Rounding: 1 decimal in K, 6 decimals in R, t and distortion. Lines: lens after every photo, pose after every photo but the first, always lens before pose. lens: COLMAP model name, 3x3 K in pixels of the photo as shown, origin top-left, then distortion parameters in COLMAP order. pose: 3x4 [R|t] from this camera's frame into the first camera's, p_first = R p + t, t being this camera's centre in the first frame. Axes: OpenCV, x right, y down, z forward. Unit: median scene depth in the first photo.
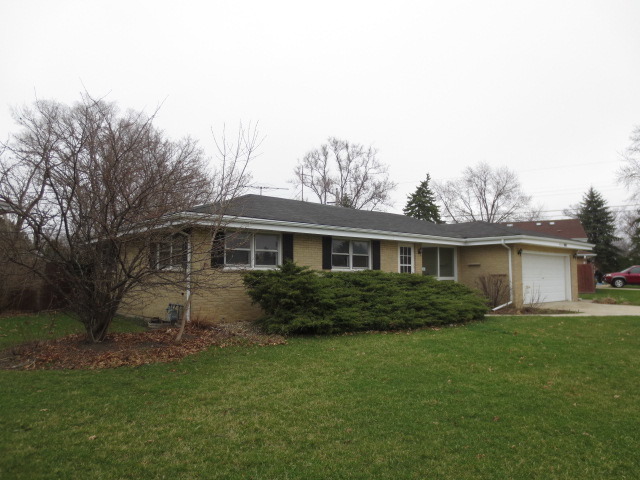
lens RADIAL K [[455.1, 0, 318.9], [0, 455.1, 238.7], [0, 0, 1]] dist [-0.022218, 0.004669]
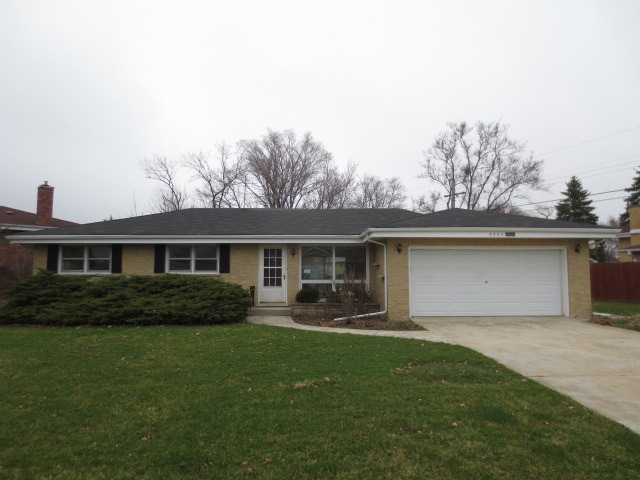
lens RADIAL K [[455.1, 0, 318.8], [0, 455.1, 240.9], [0, 0, 1]] dist [-0.022218, 0.004669]
pose [[0.746020, -0.054375, -0.663700, 0.933379], [0.053573, 0.998331, -0.021573, 0.028205], [0.663765, -0.019463, 0.747688, 0.348831]]
